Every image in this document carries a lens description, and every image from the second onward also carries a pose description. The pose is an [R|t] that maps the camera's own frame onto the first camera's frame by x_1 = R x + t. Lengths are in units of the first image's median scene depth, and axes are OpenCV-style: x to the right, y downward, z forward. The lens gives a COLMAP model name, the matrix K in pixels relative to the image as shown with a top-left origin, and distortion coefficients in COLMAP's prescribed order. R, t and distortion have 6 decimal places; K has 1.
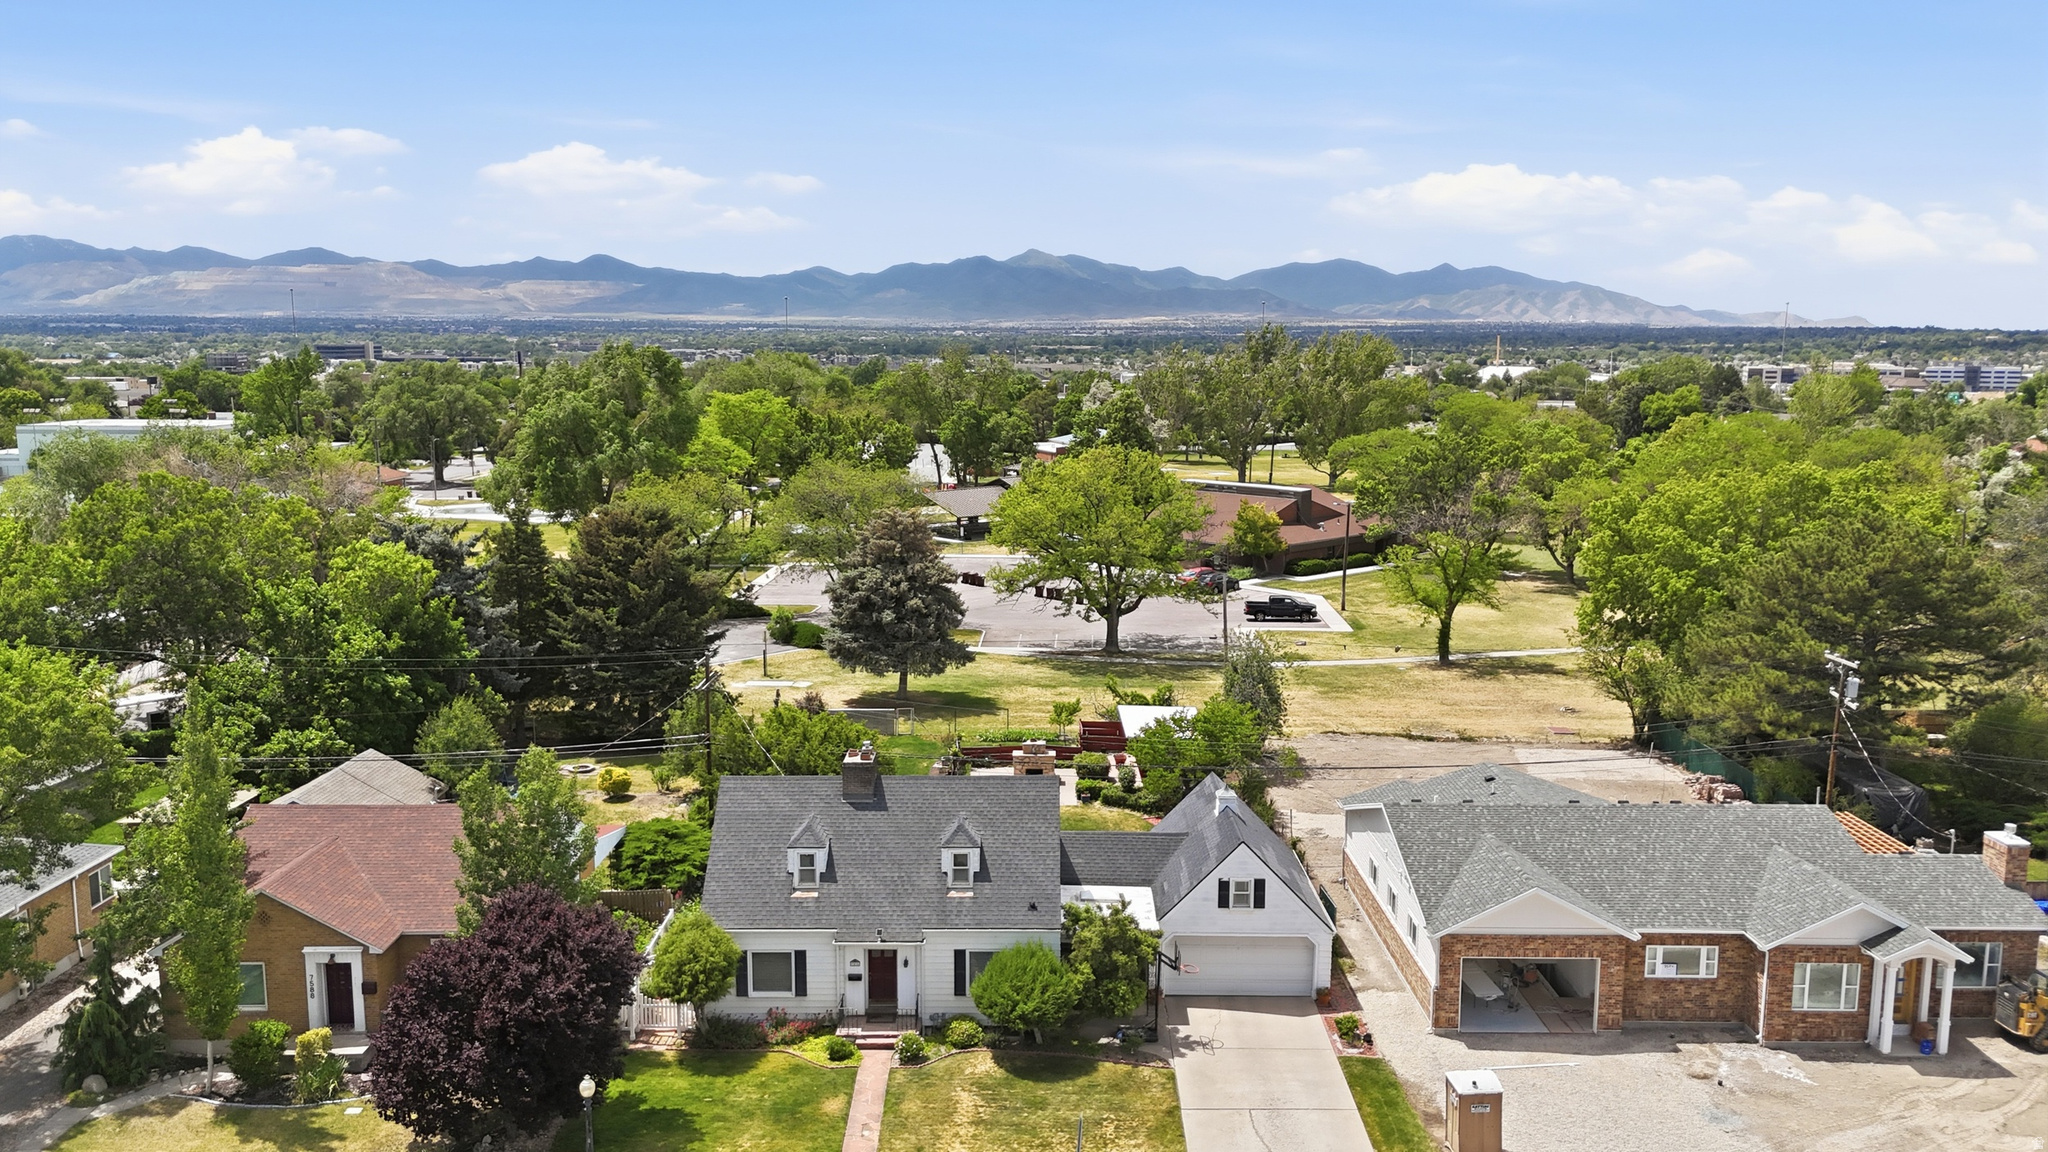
lens RADIAL K [[1499.0, 0, 1024.0], [0, 1499.0, 576.0], [0, 0, 1]] dist [0.091826, -0.116916]
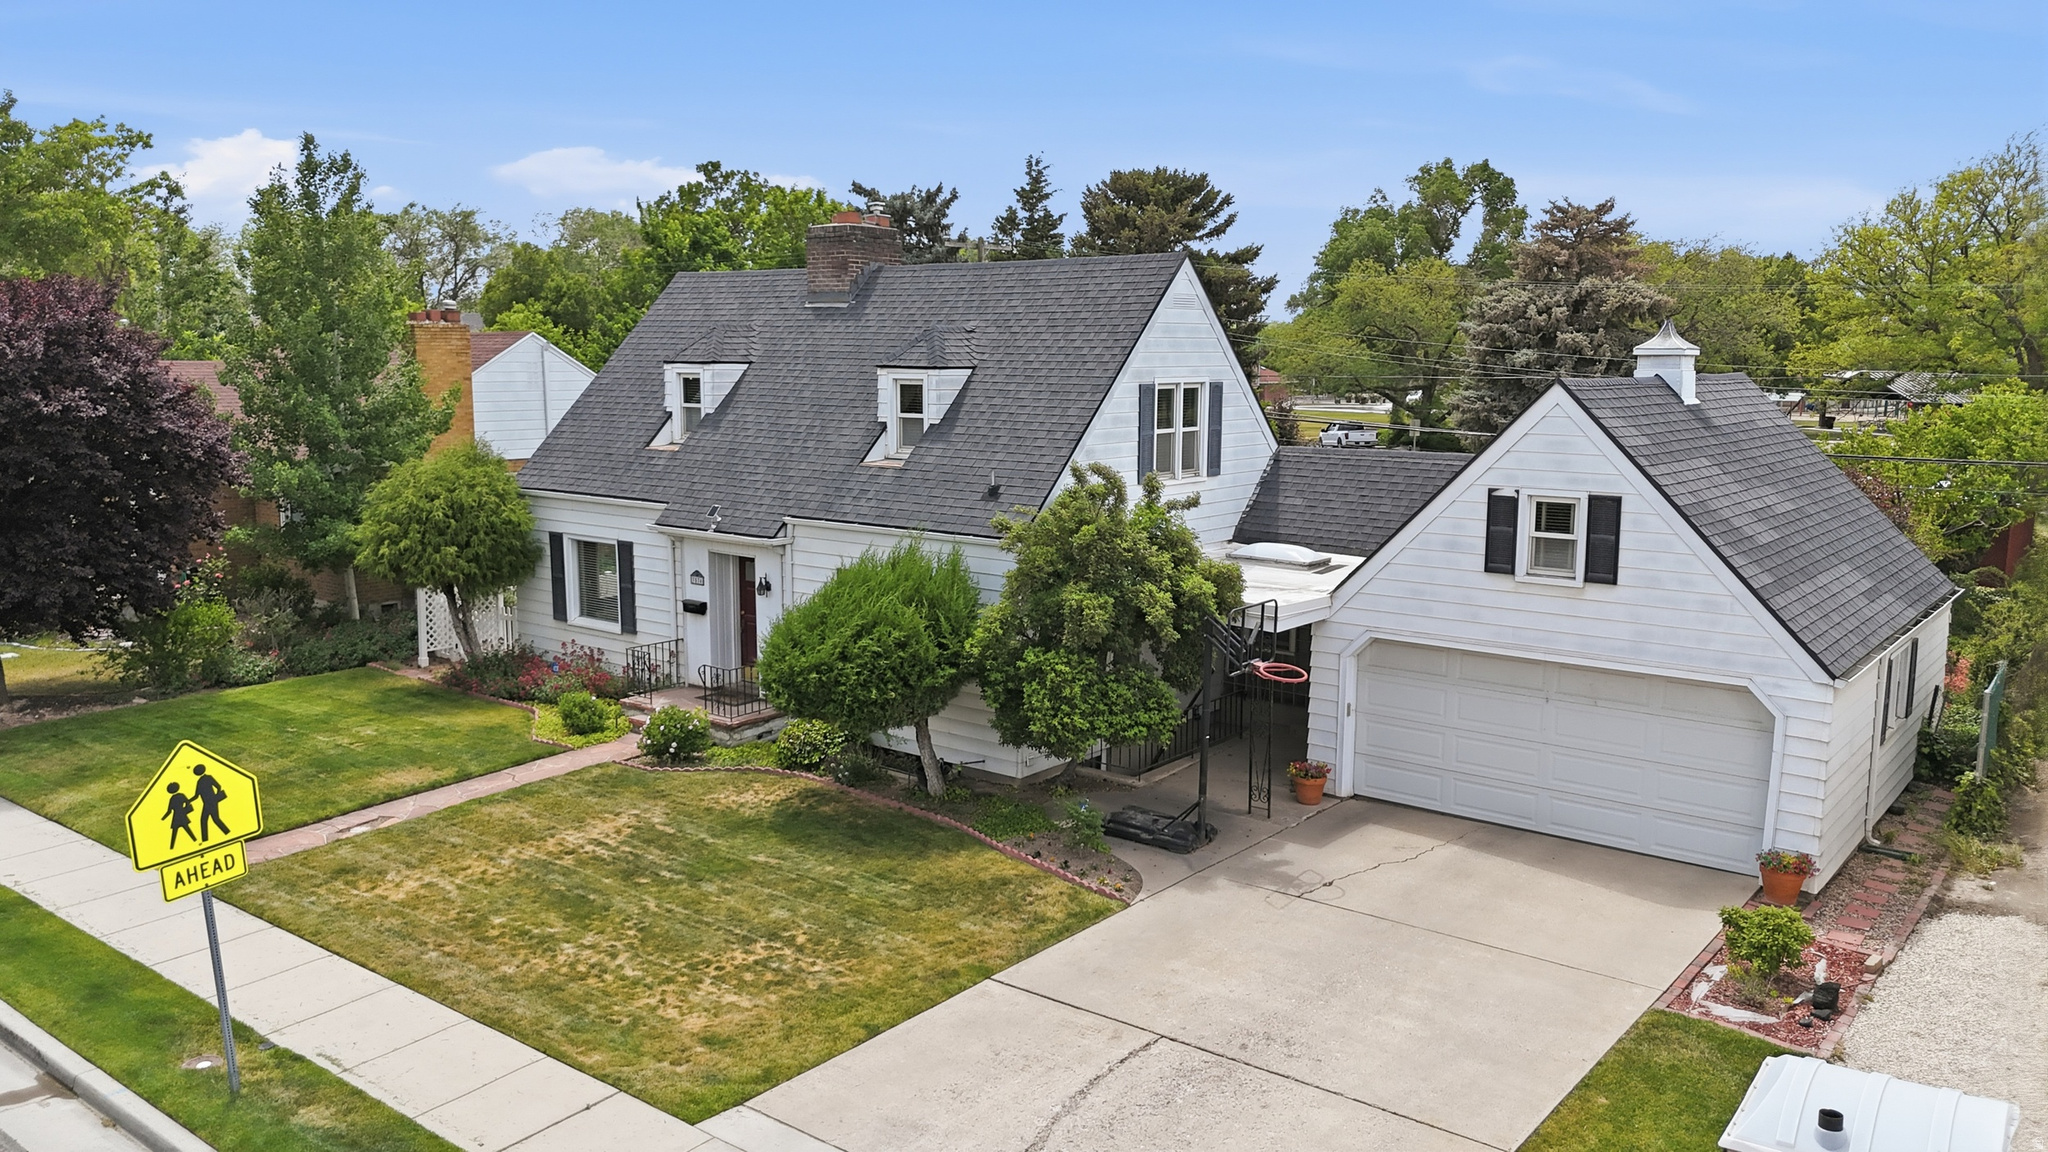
lens RADIAL K [[1511.4, 0, 1024.0], [0, 1511.4, 576.0], [0, 0, 1]] dist [0.040079, -0.005093]
pose [[0.784423, 0.092184, -0.613337, 0.281852], [-0.097421, 0.994931, 0.024942, 0.236636], [0.612528, 0.040187, 0.789427, 0.684223]]
